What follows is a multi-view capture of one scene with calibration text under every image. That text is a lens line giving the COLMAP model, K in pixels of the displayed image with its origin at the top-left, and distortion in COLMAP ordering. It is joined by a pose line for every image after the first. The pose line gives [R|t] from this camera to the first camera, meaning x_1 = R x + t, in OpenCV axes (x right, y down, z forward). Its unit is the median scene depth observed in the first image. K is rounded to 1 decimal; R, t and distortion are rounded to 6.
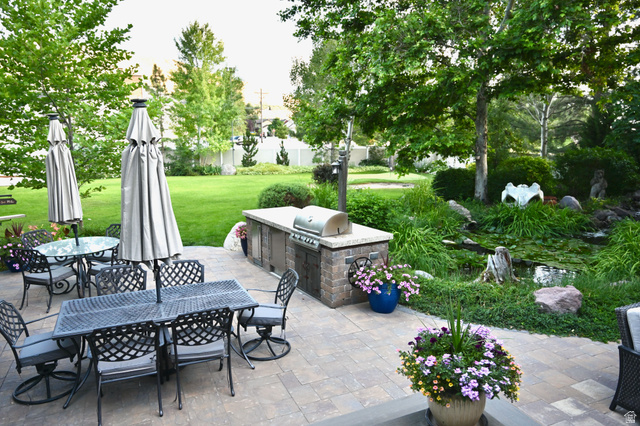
lens RADIAL K [[435.9, 0, 320.0], [0, 435.9, 213.0], [0, 0, 1]] dist [-0.010487, 0.002395]
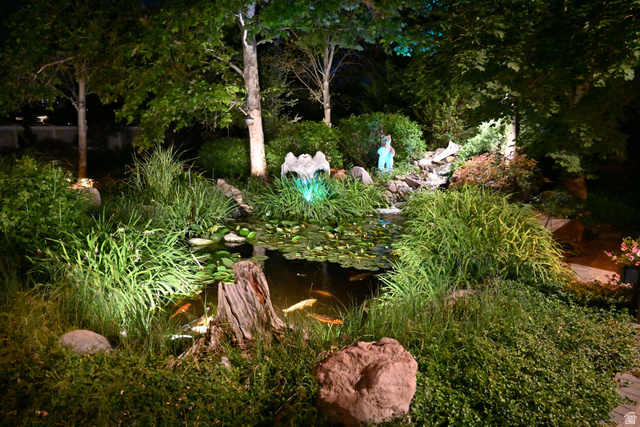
lens RADIAL K [[435.9, 0, 320.0], [0, 435.9, 213.5], [0, 0, 1]] dist [-0.010487, 0.002395]
pose [[0.901901, -0.077209, 0.424986, 0.152226], [0.064318, 0.996931, 0.044620, 0.006650], [-0.427127, -0.012909, 0.904100, 0.284975]]
